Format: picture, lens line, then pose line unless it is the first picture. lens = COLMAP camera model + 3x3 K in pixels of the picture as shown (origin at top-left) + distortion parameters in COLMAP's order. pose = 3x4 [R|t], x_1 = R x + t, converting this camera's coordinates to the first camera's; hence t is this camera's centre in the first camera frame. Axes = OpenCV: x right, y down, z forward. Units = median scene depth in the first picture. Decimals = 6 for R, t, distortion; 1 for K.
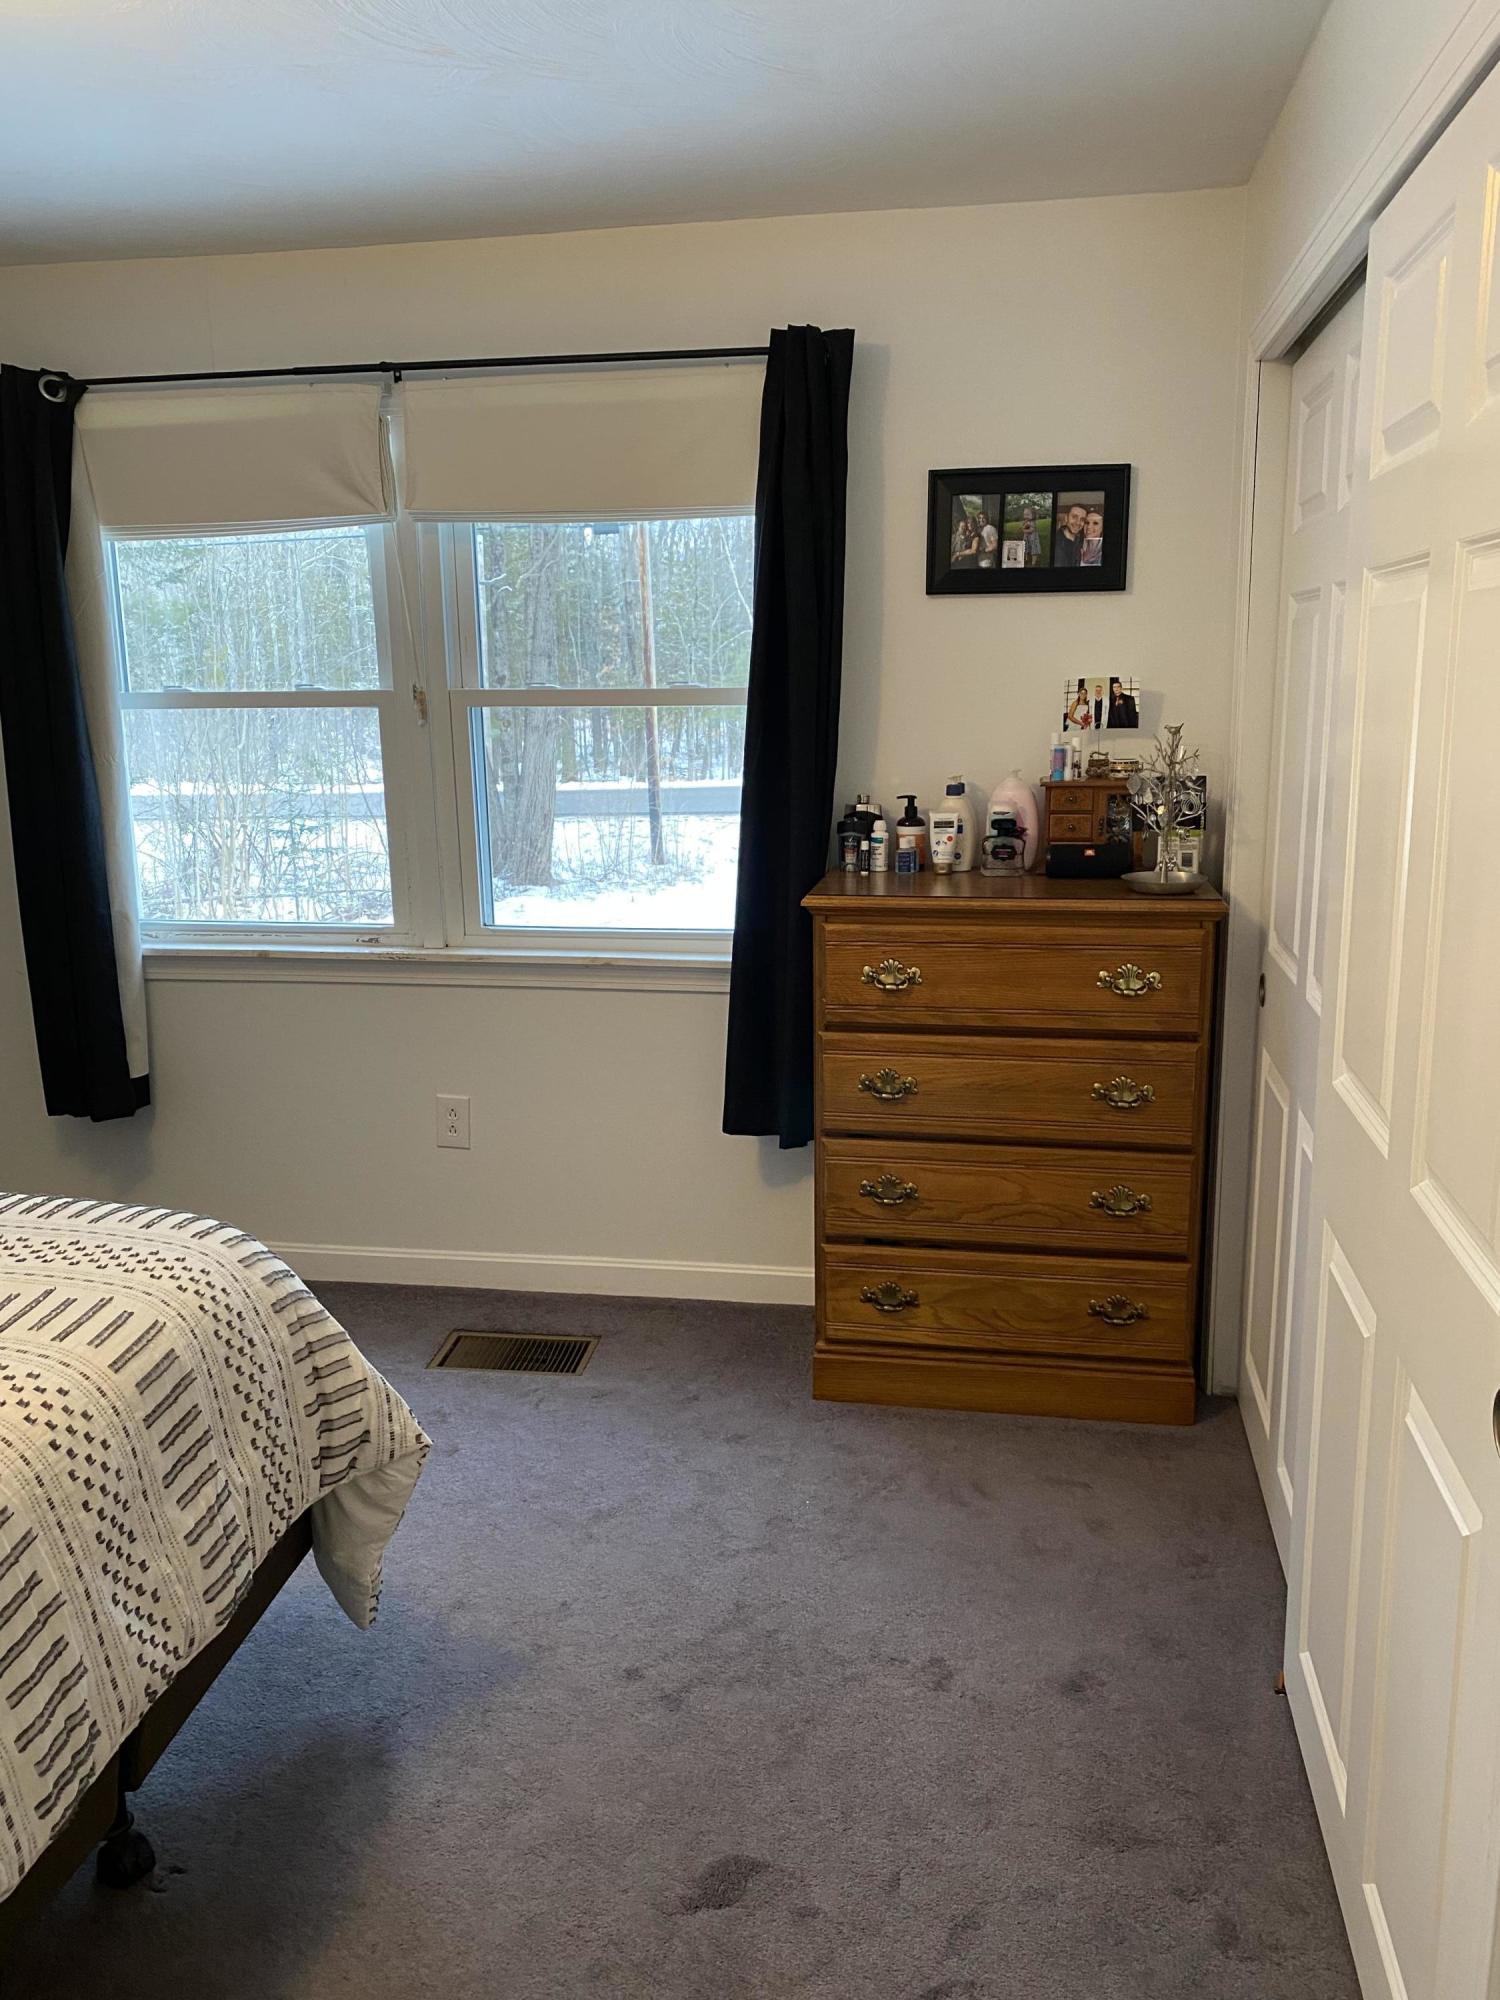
lens RADIAL K [[1542.1, 0, 737.6], [0, 1542.1, 1006.4], [0, 0, 1]] dist [0.025392, -0.004025]
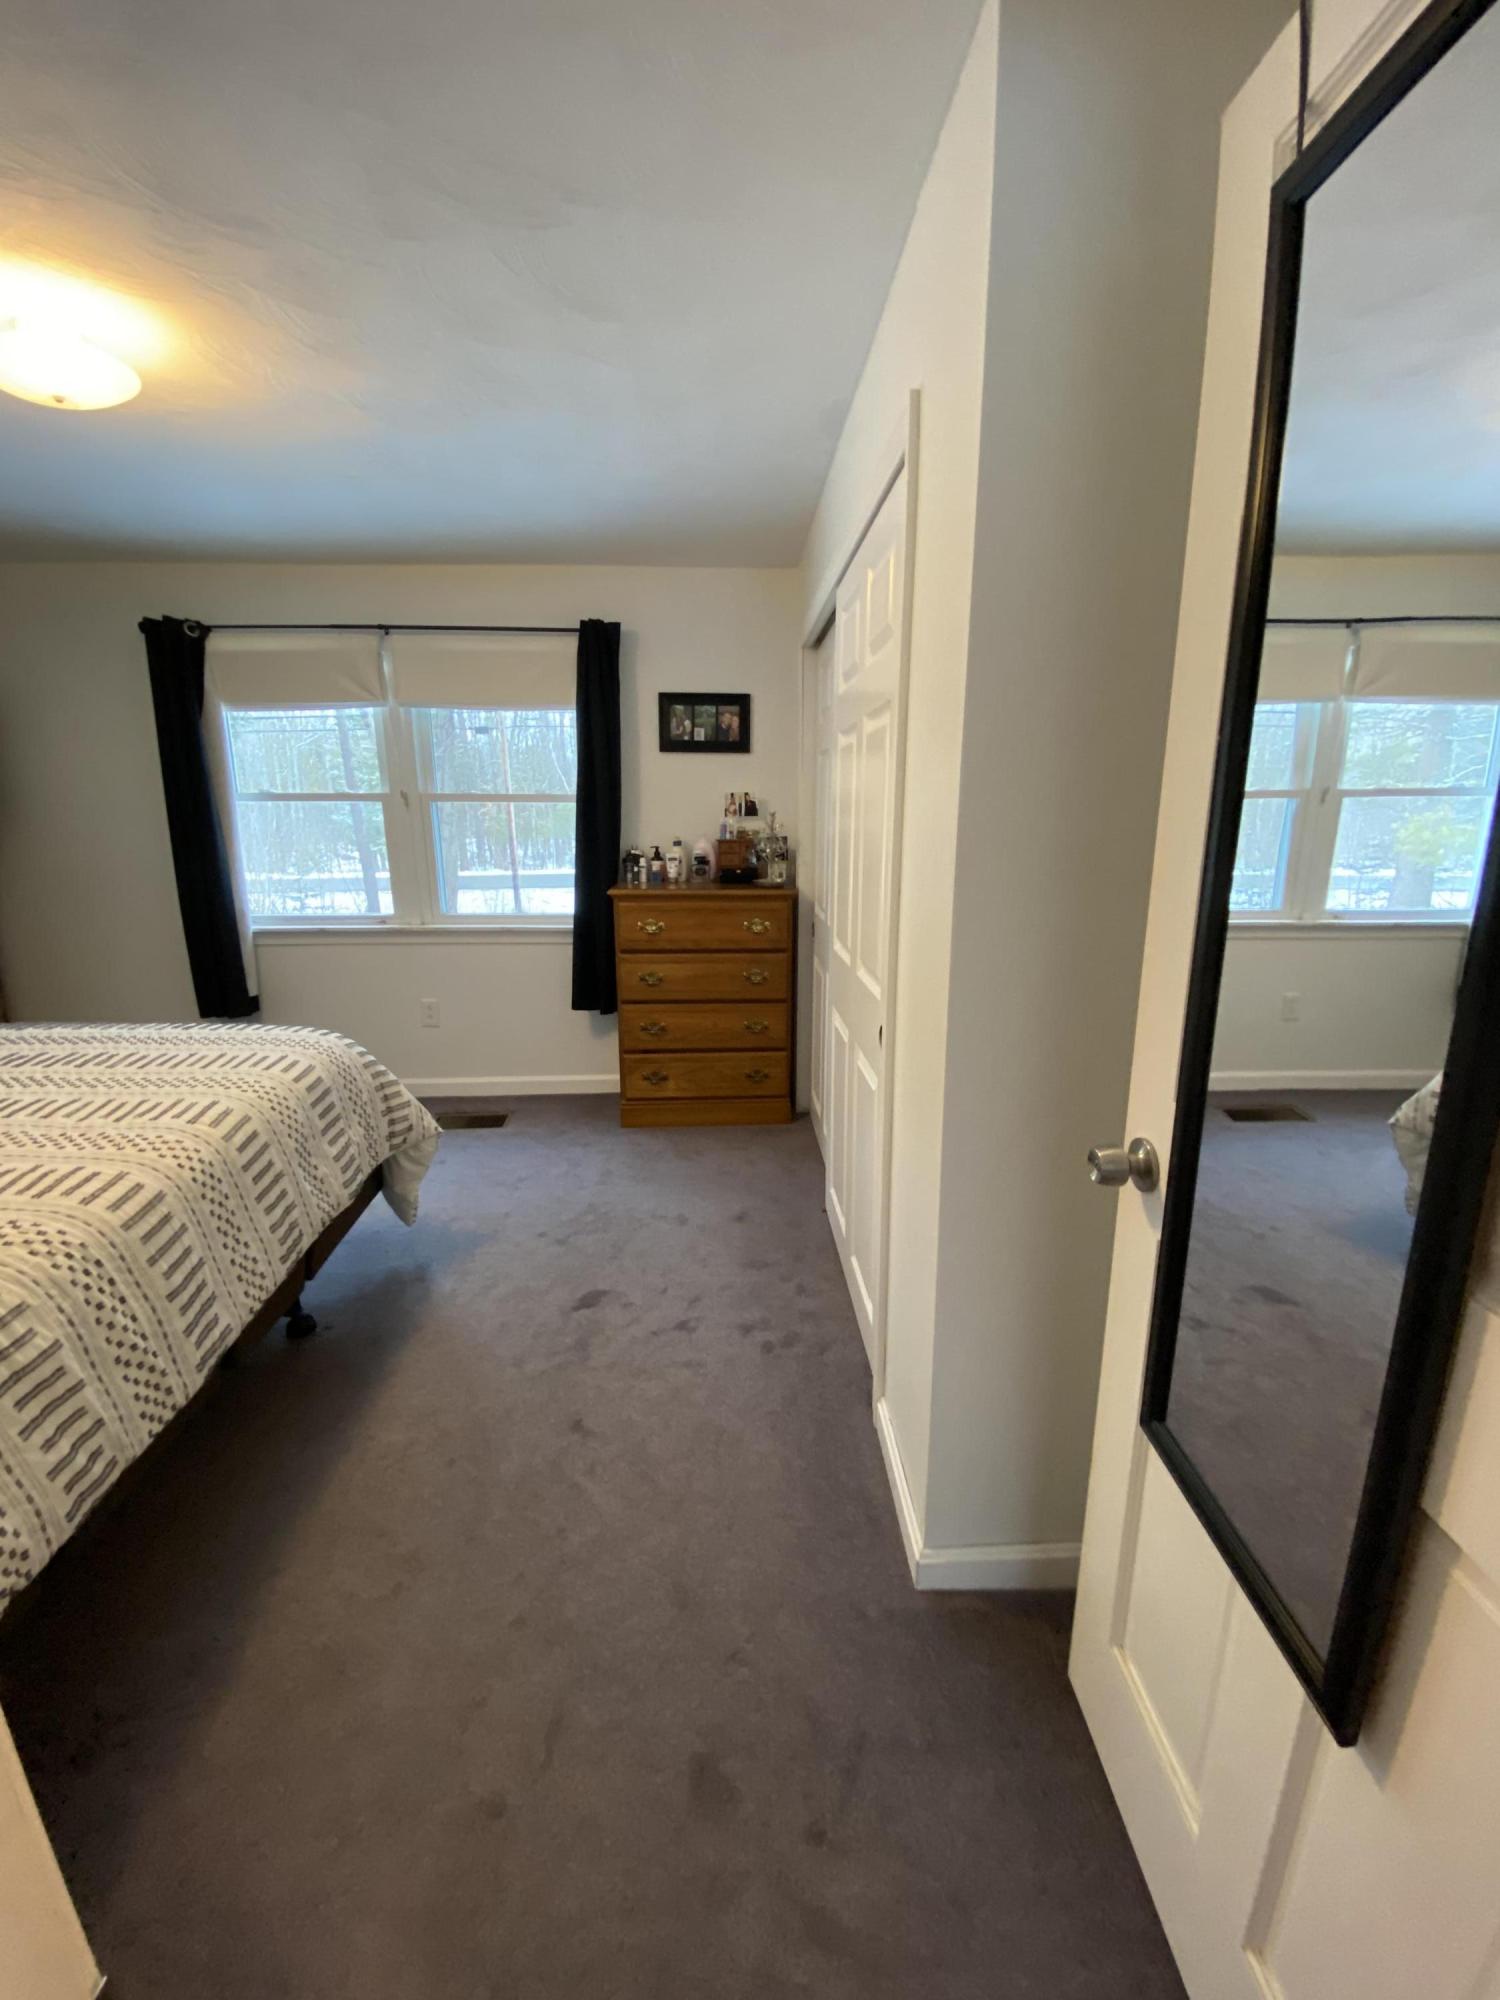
lens RADIAL K [[811.6, 0, 750.0], [0, 811.6, 1000.0], [0, 0, 1]] dist [0.017423, -0.000284]
pose [[0.974516, -0.035743, 0.221450, -0.019052], [0.033344, 0.999338, 0.014563, 0.071732], [-0.221824, -0.006808, 0.975063, -0.139155]]
